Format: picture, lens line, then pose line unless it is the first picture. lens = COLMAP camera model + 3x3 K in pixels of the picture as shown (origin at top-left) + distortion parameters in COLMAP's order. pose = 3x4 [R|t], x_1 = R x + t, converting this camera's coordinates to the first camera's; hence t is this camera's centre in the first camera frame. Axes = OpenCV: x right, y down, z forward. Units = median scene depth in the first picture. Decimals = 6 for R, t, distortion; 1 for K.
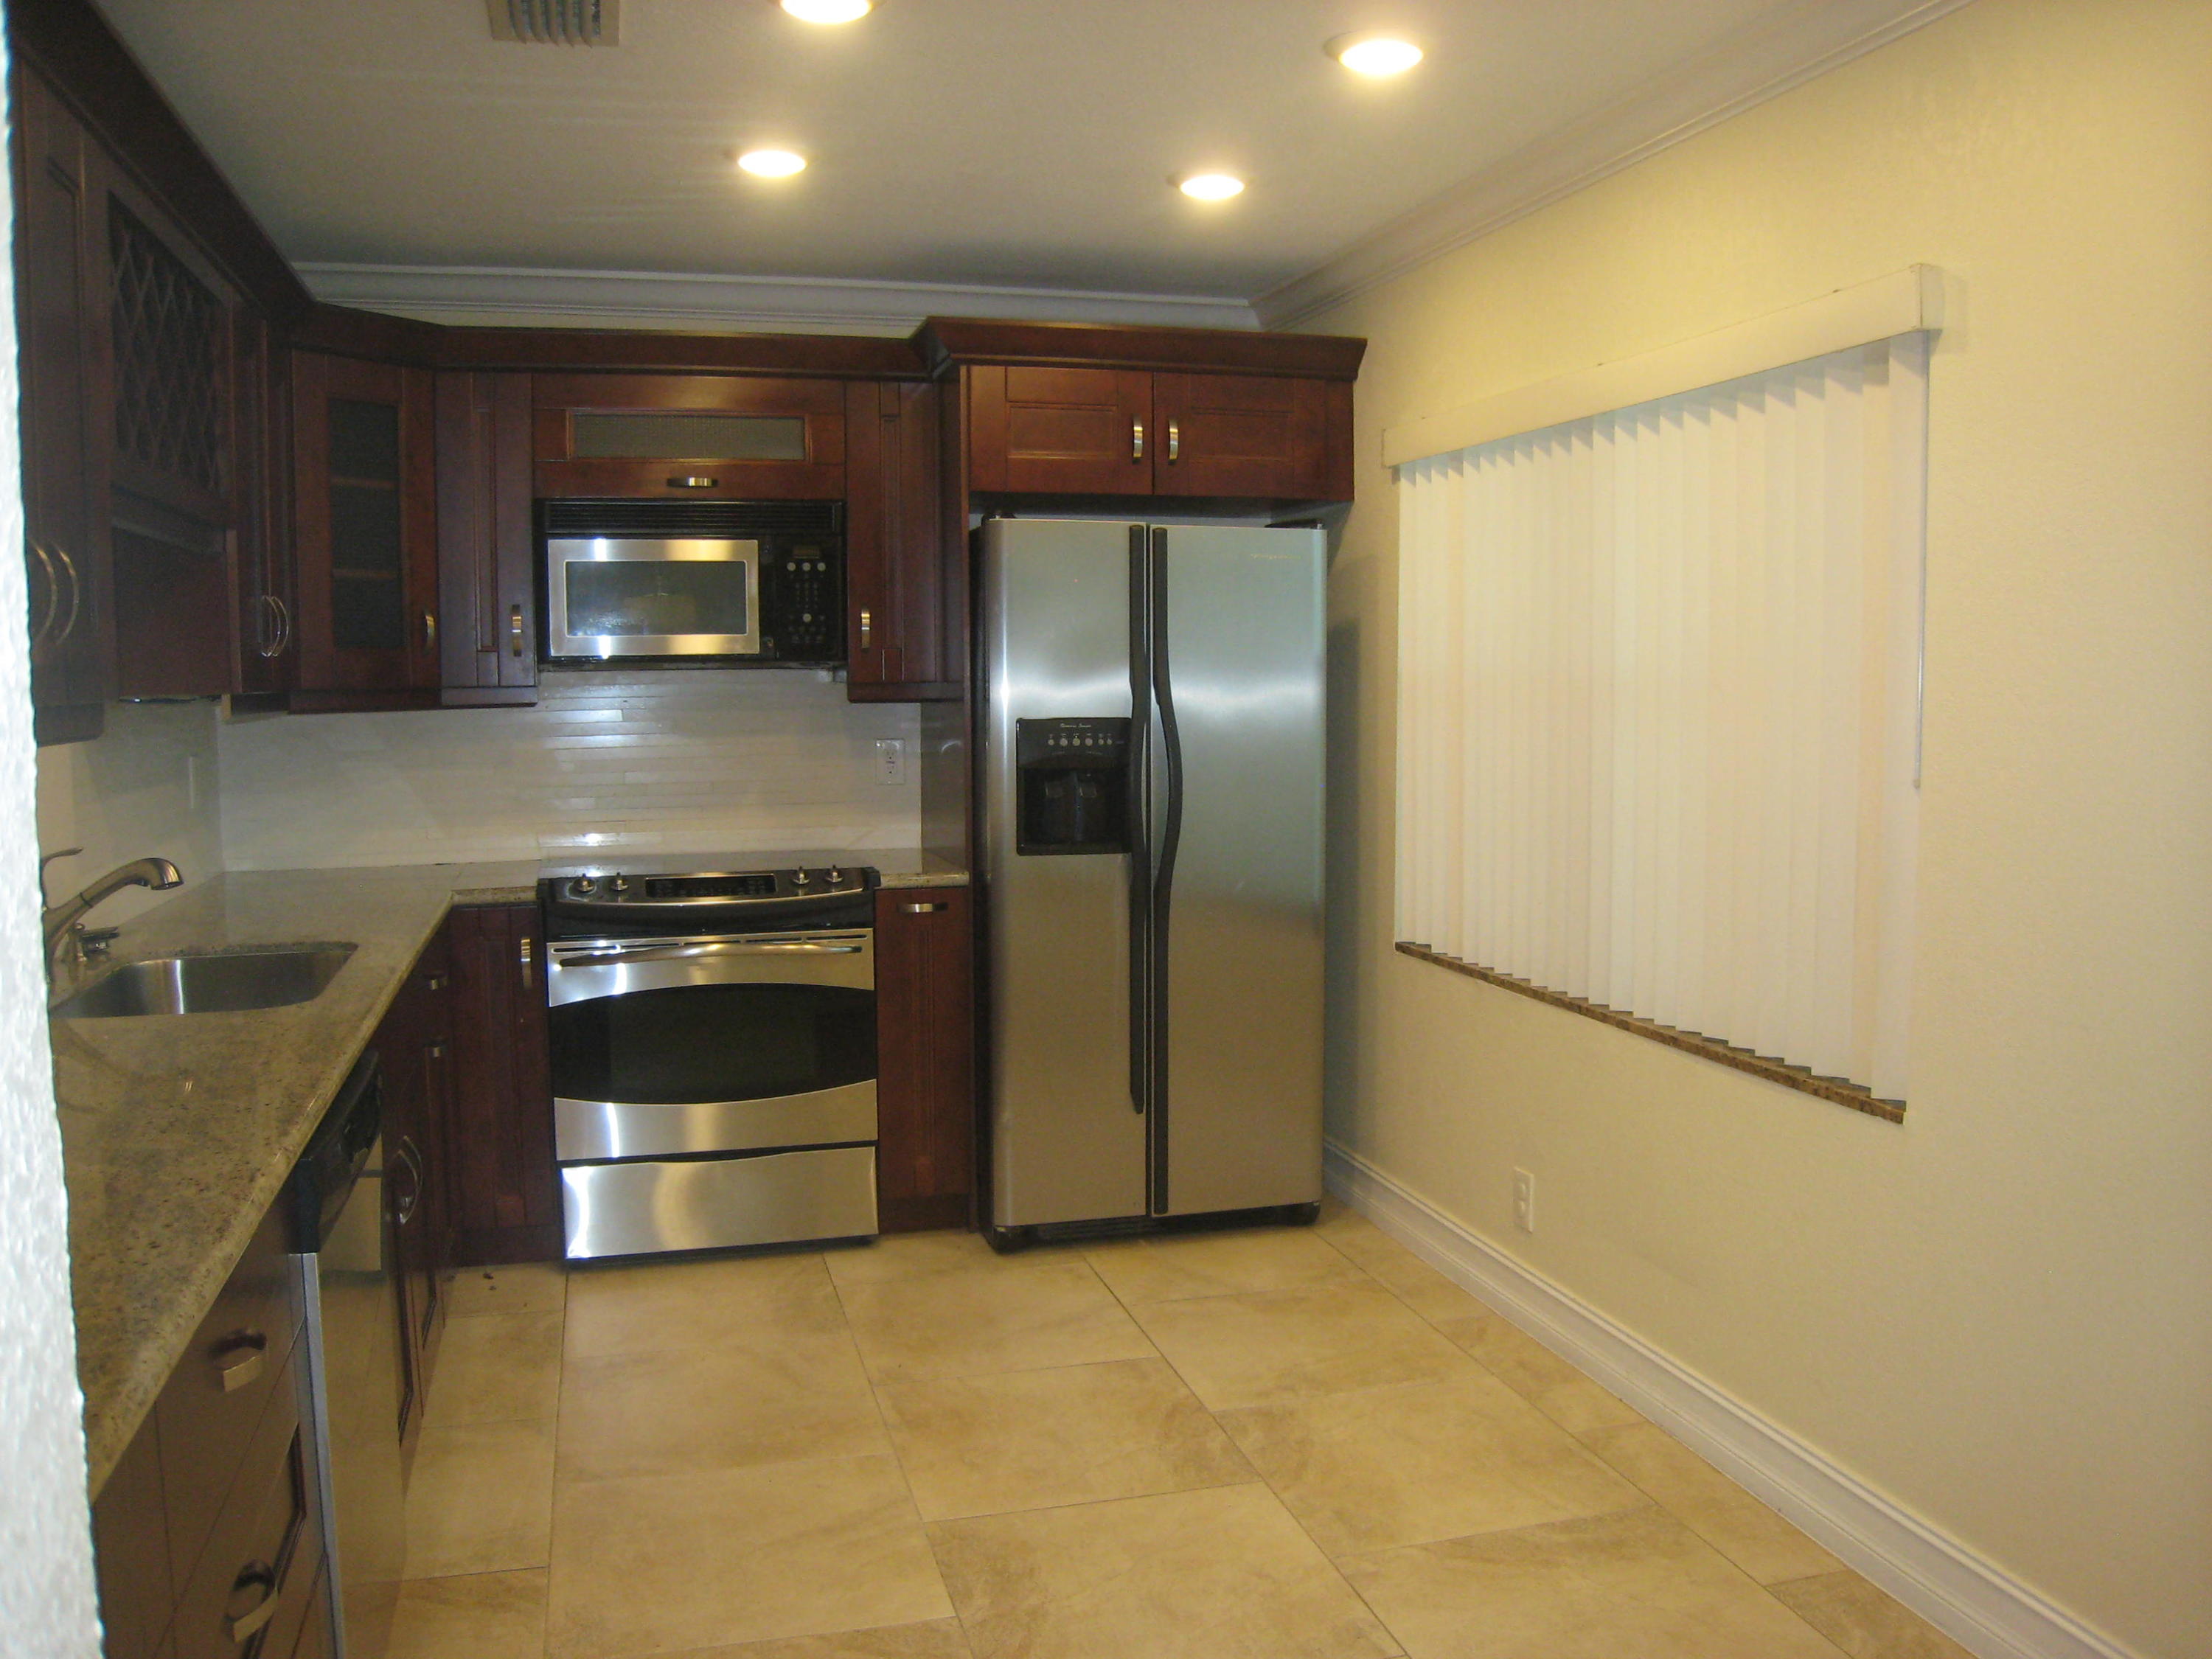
lens RADIAL K [[1818.2, 0, 1116.7], [0, 1818.2, 838.4], [0, 0, 1]] dist [-0.161907, 0.108612]
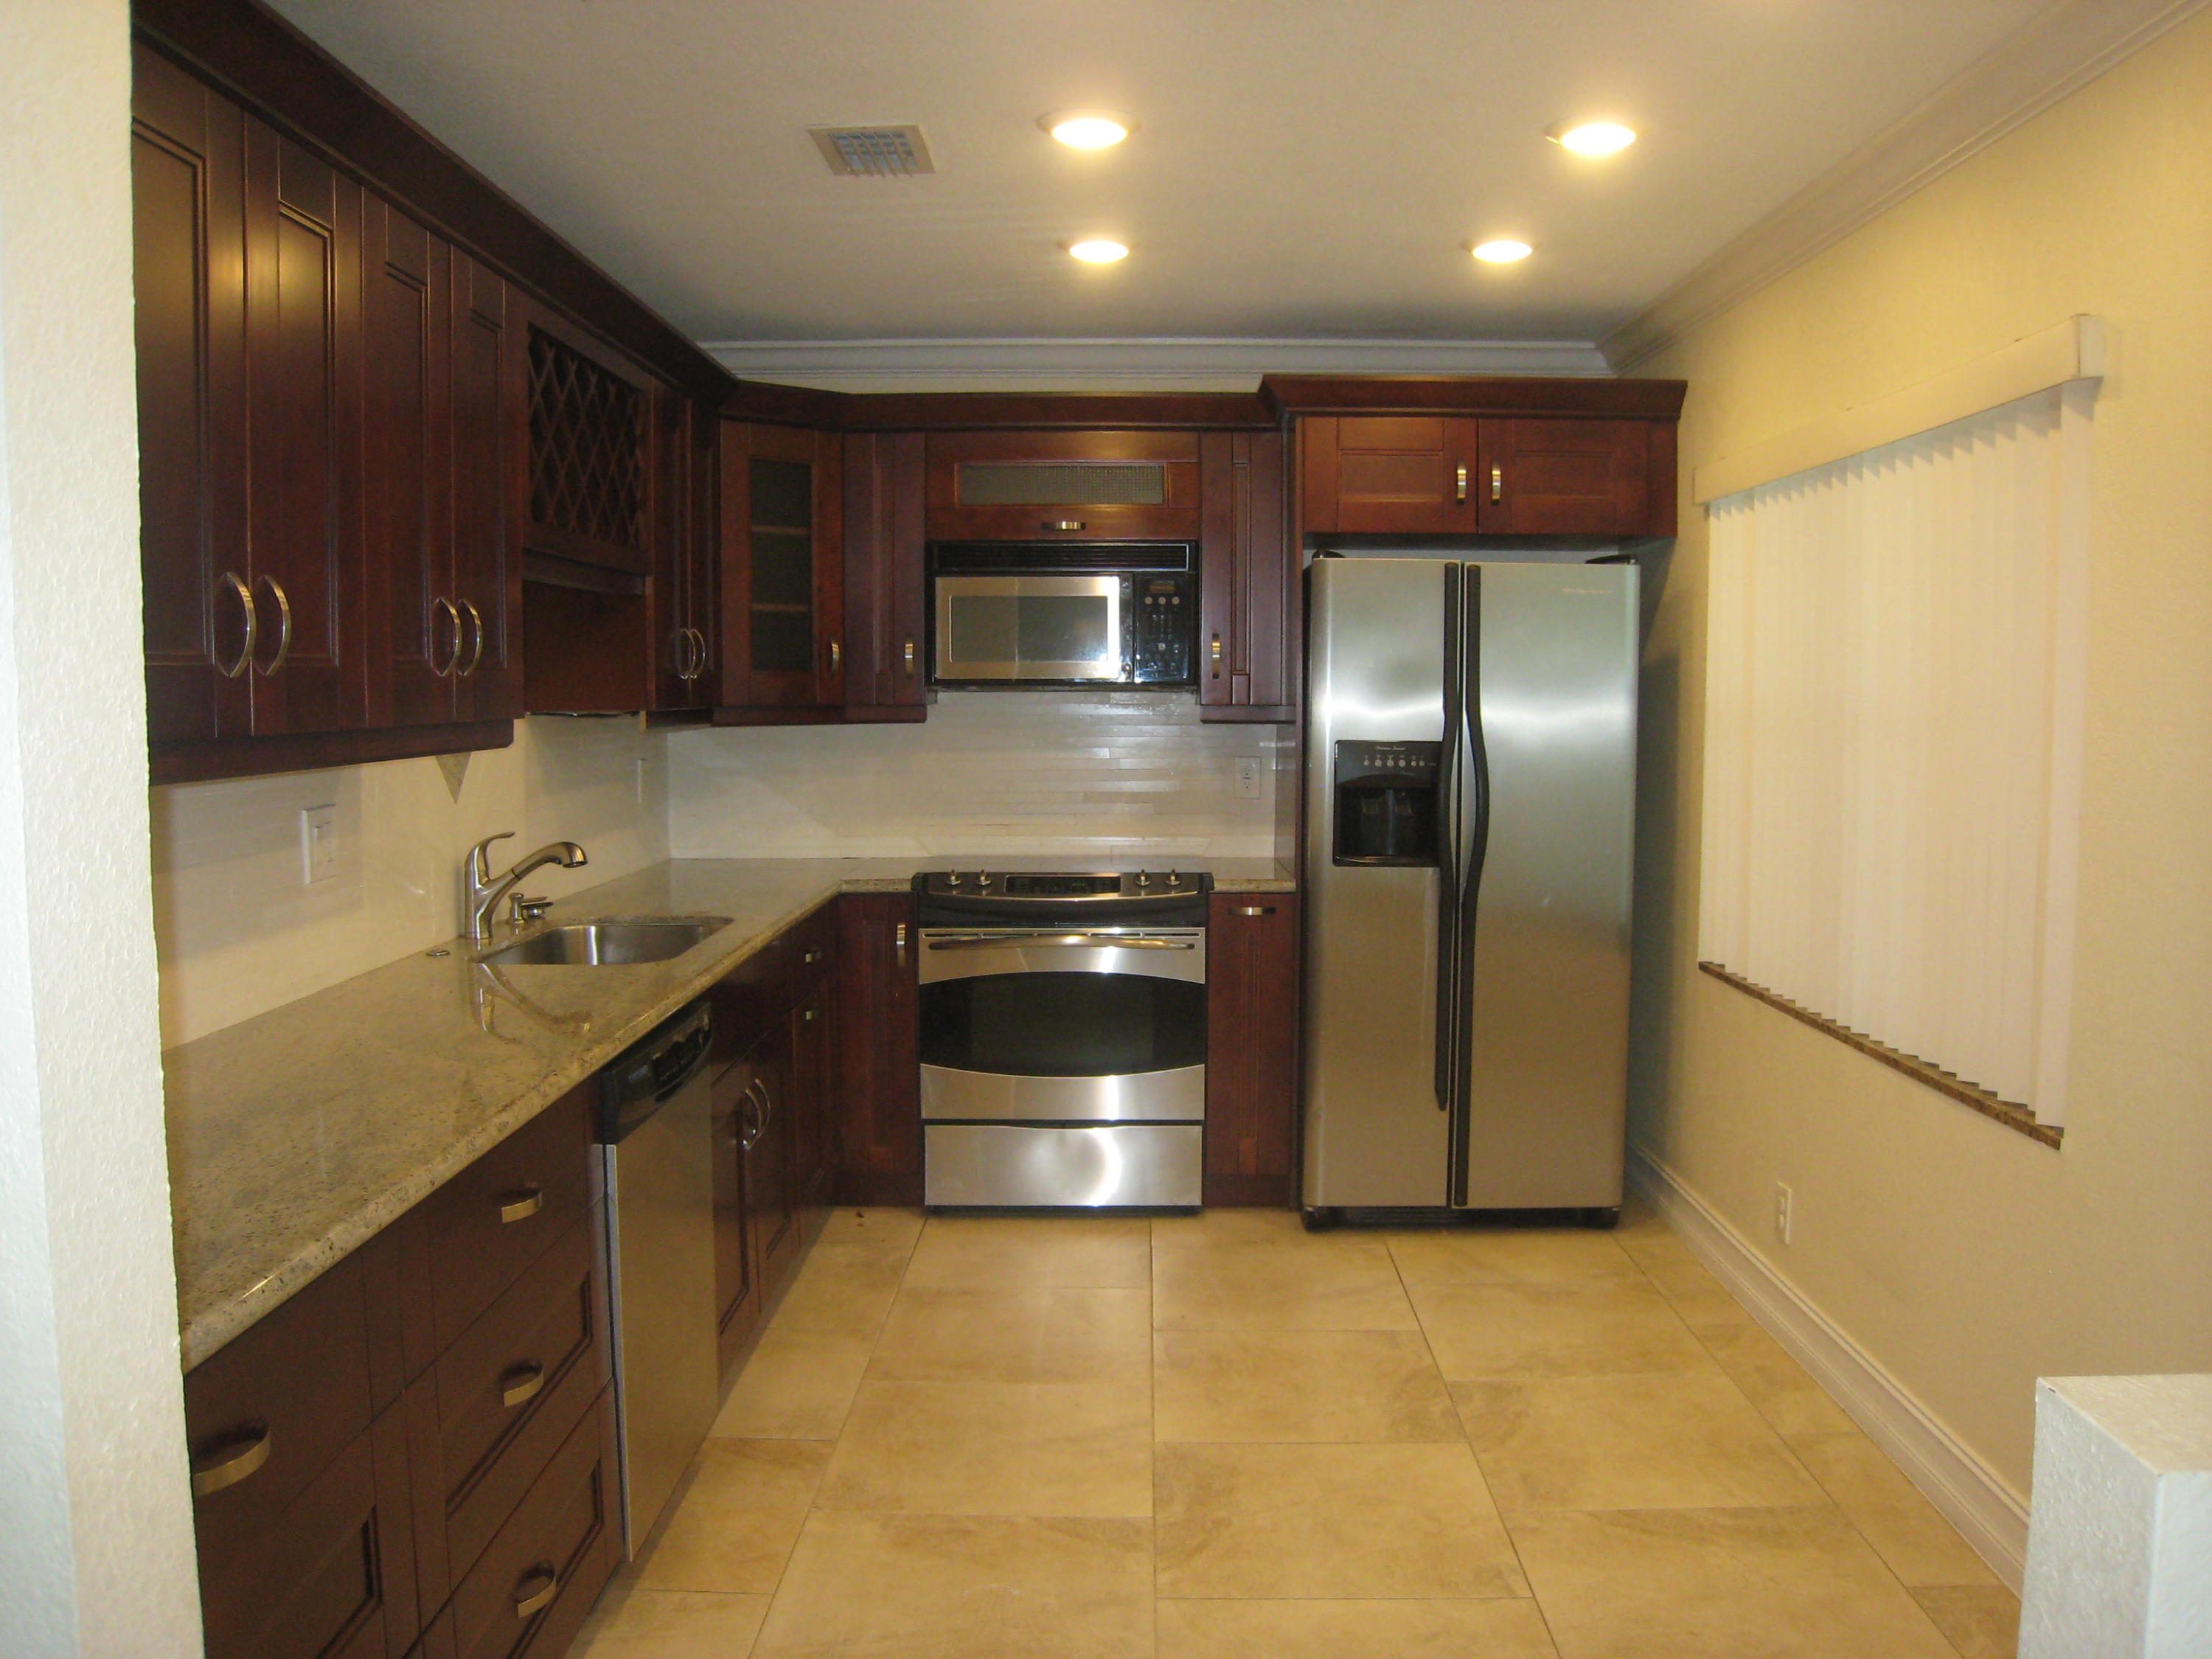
lens RADIAL K [[1818.2, 0, 1115.8], [0, 1818.2, 832.8], [0, 0, 1]] dist [-0.161907, 0.108612]
pose [[0.958938, 0.027489, -0.282280, 0.131238], [-0.030675, 0.999506, -0.006872, 0.000997], [0.281951, 0.015248, 0.959308, -0.084742]]
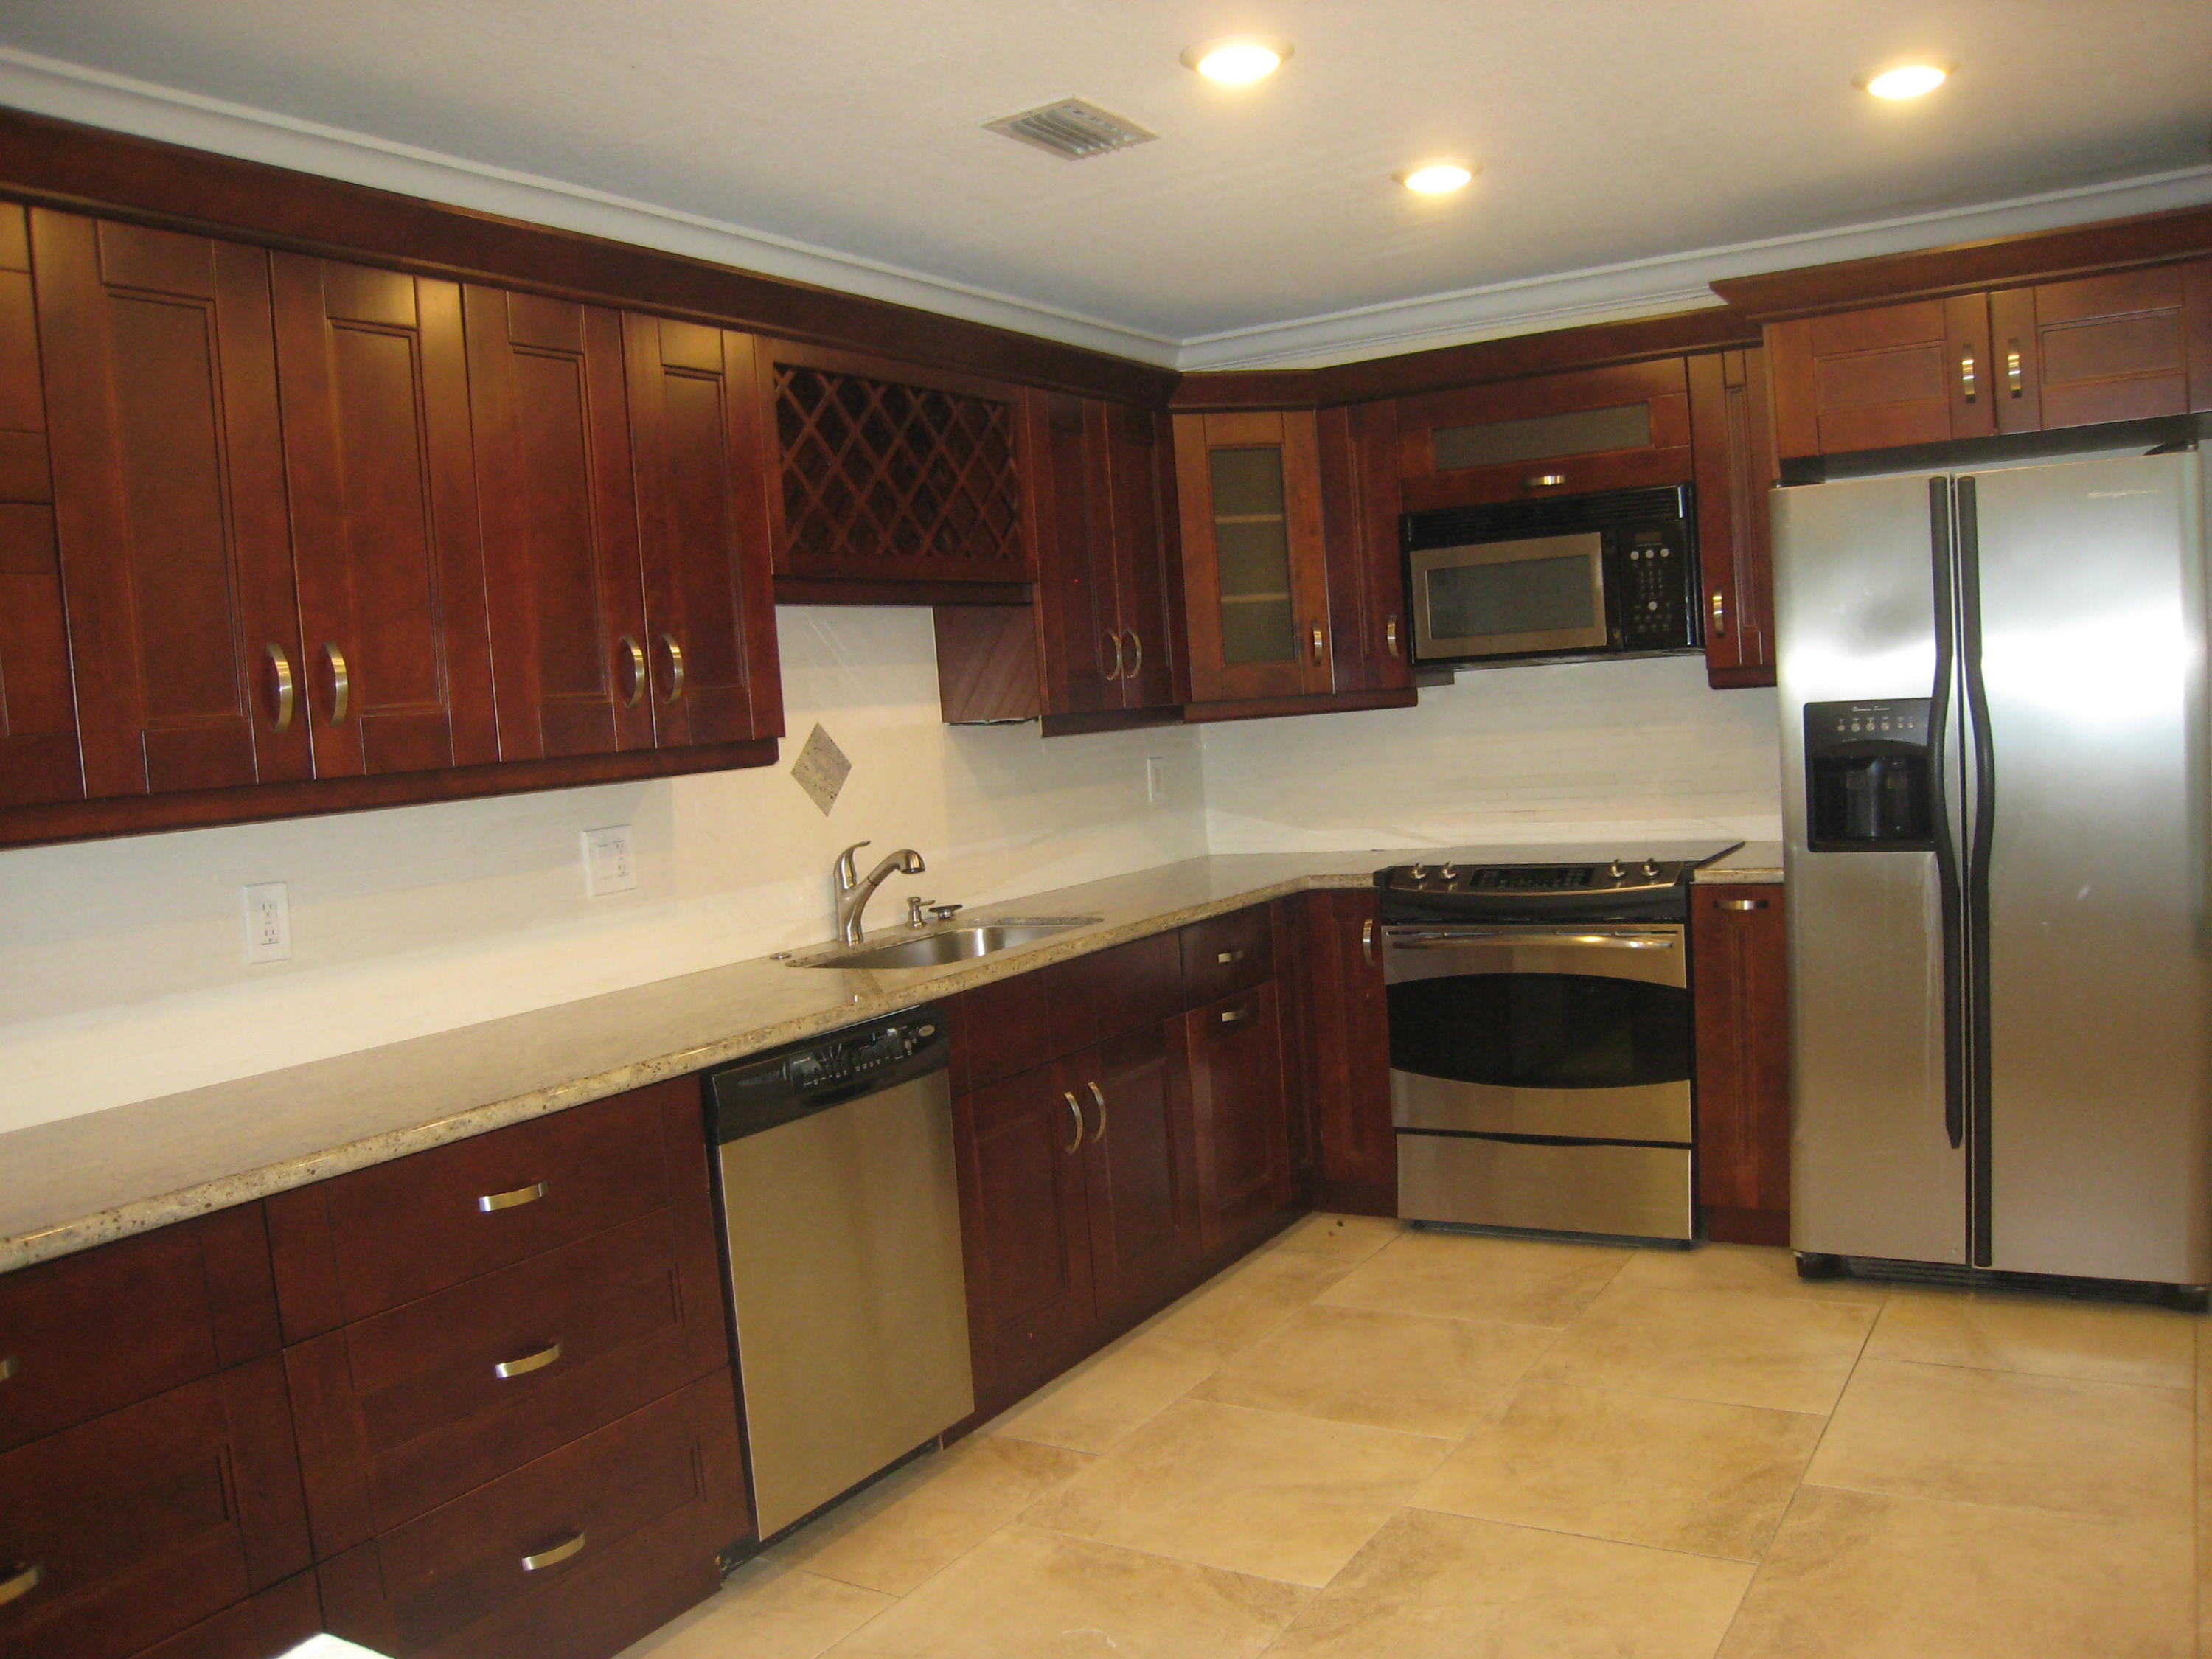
lens RADIAL K [[1818.2, 0, 1112.0], [0, 1818.2, 848.5], [0, 0, 1]] dist [-0.161907, 0.108612]
pose [[0.677629, 0.014992, -0.735251, 0.380678], [0.001204, 0.999768, 0.021495, -0.012594], [0.735403, -0.015451, 0.677454, 0.134263]]
